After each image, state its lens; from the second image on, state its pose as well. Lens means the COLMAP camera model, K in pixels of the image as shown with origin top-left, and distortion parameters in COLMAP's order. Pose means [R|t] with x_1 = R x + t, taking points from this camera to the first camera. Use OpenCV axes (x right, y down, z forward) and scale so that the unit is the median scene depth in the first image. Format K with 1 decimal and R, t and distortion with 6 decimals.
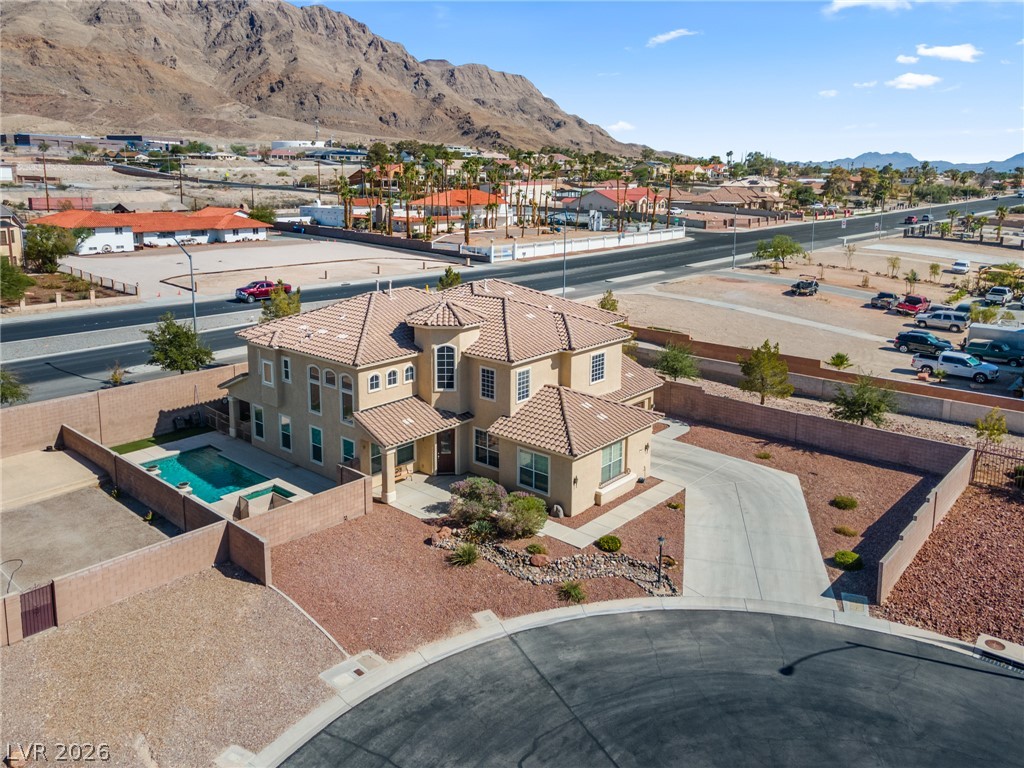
lens RADIAL K [[767.0, 0, 507.7], [0, 767.0, 315.3], [0, 0, 1]] dist [0.035736, 0.003275]
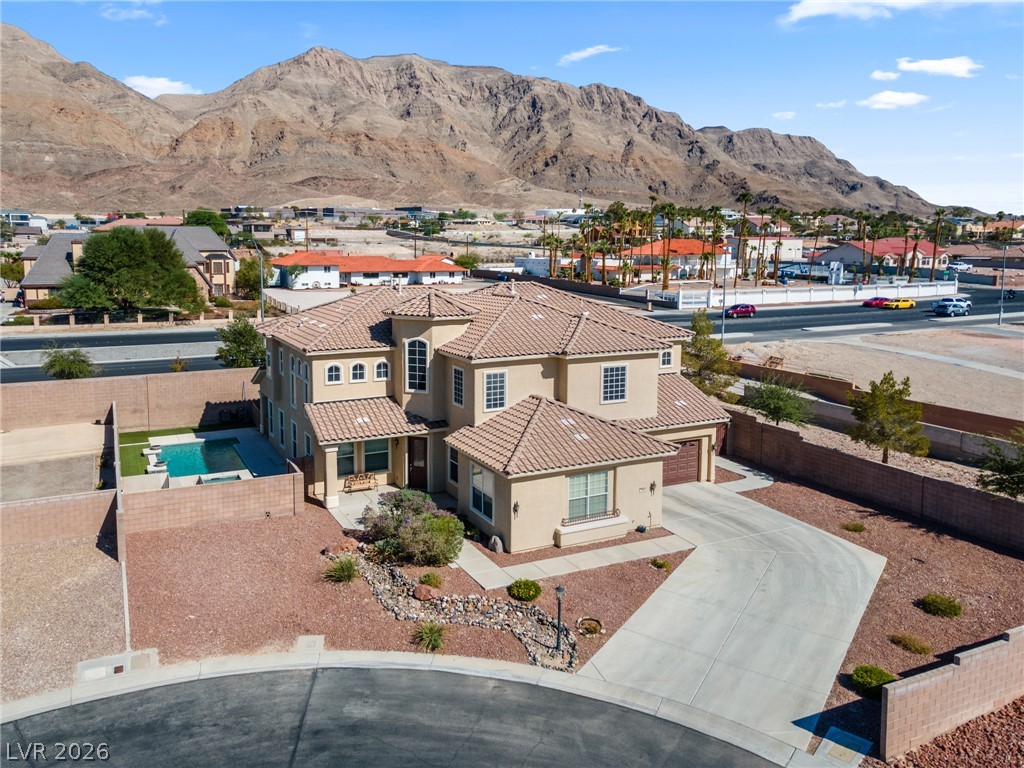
lens RADIAL K [[762.5, 0, 454.6], [0, 762.5, 336.8], [0, 0, 1]] dist [0.005536, 0.055408]
pose [[0.916682, 0.043195, -0.397276, 0.296924], [-0.067305, 0.996628, -0.046938, 0.073268], [0.393909, 0.069766, 0.916498, 0.222556]]
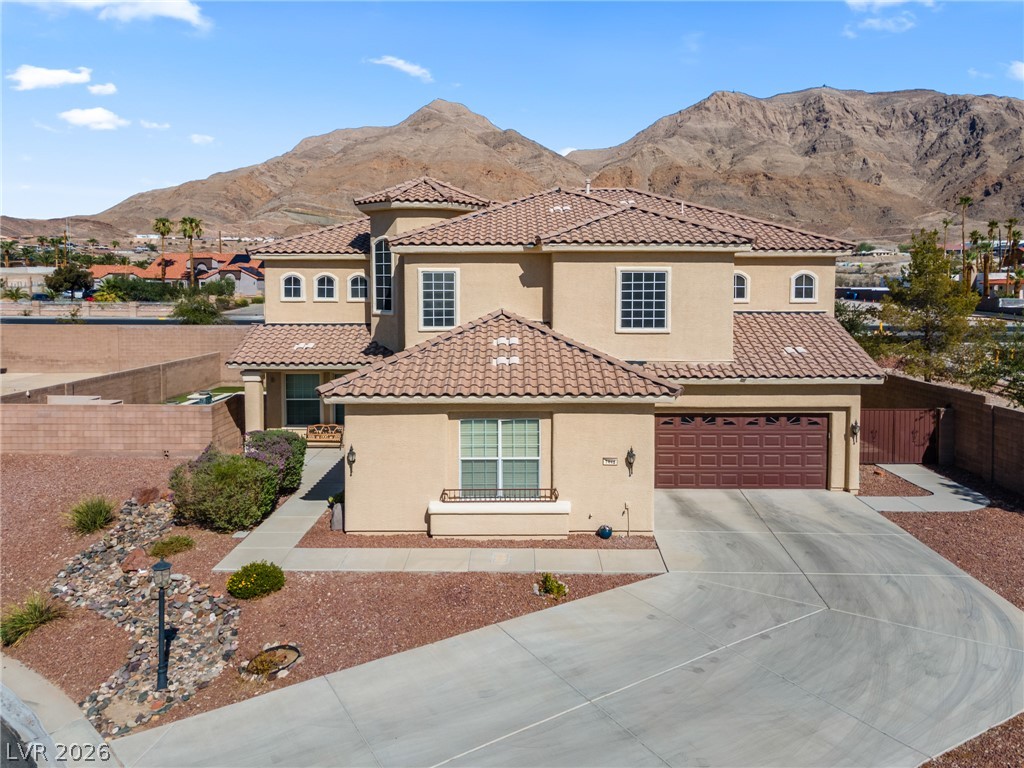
lens RADIAL K [[756.5, 0, 515.8], [0, 756.5, 343.2], [0, 0, 1]] dist [0.005924, 0.071384]
pose [[0.664518, 0.048401, -0.745703, 0.449531], [-0.131216, 0.989953, -0.052675, 0.140083], [0.735662, 0.132852, 0.664193, 0.672345]]
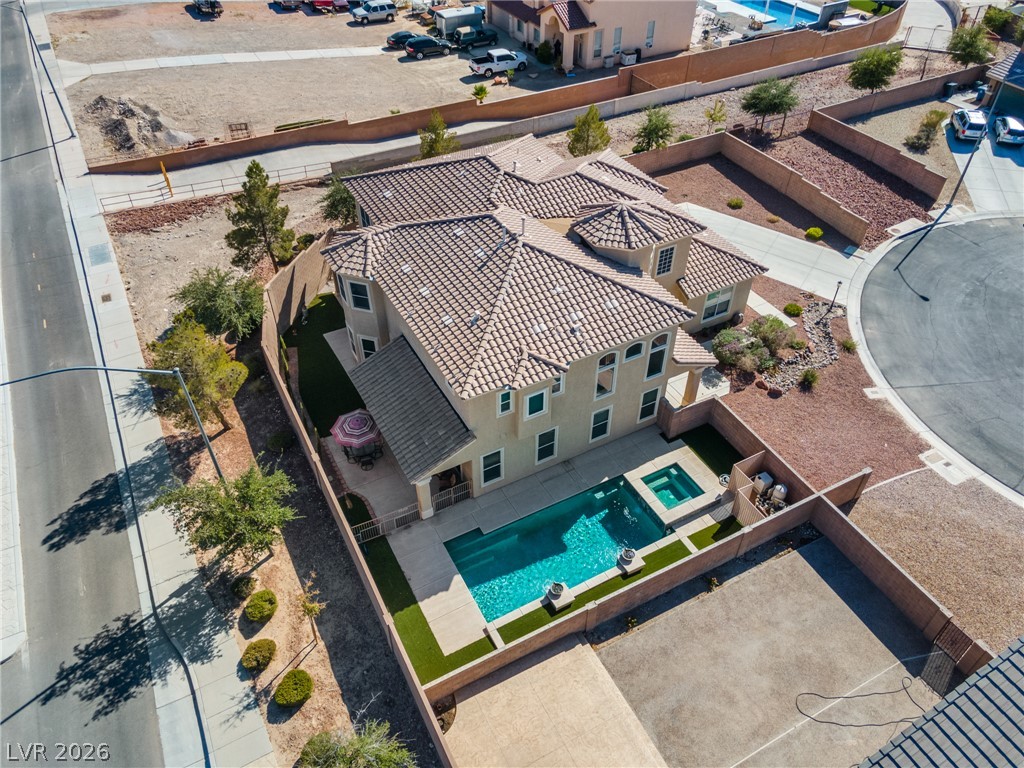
lens RADIAL K [[760.6, 0, 512.0], [0, 760.6, 384.0], [0, 0, 1]] dist [0.005283, 0.074161]
pose [[0.337996, -0.629047, 0.700042, -0.881019], [0.169419, 0.772333, 0.612208, -0.424399], [-0.925773, -0.088324, 0.367618, 0.795089]]
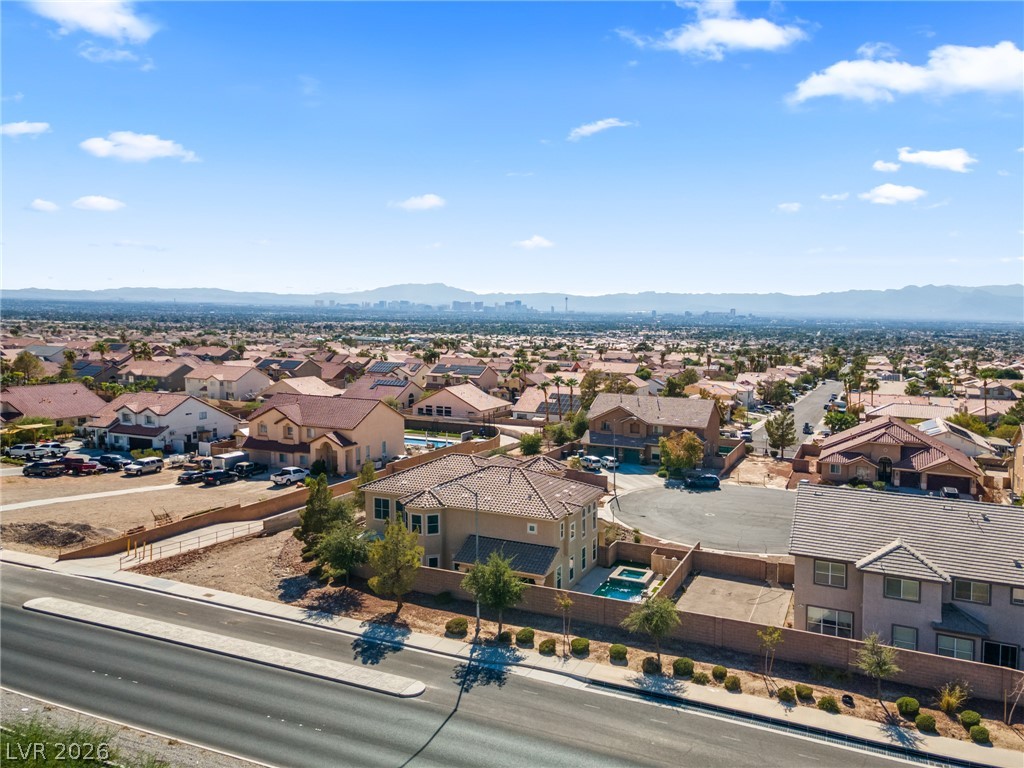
lens RADIAL K [[789.8, 0, 563.4], [0, 789.8, 287.3], [0, 0, 1]] dist [0.028397, 0.006794]
pose [[-0.349916, 0.020359, 0.936560, -1.827709], [0.143388, 0.989147, 0.032070, -0.456547], [-0.925742, 0.145513, -0.349038, 1.565541]]
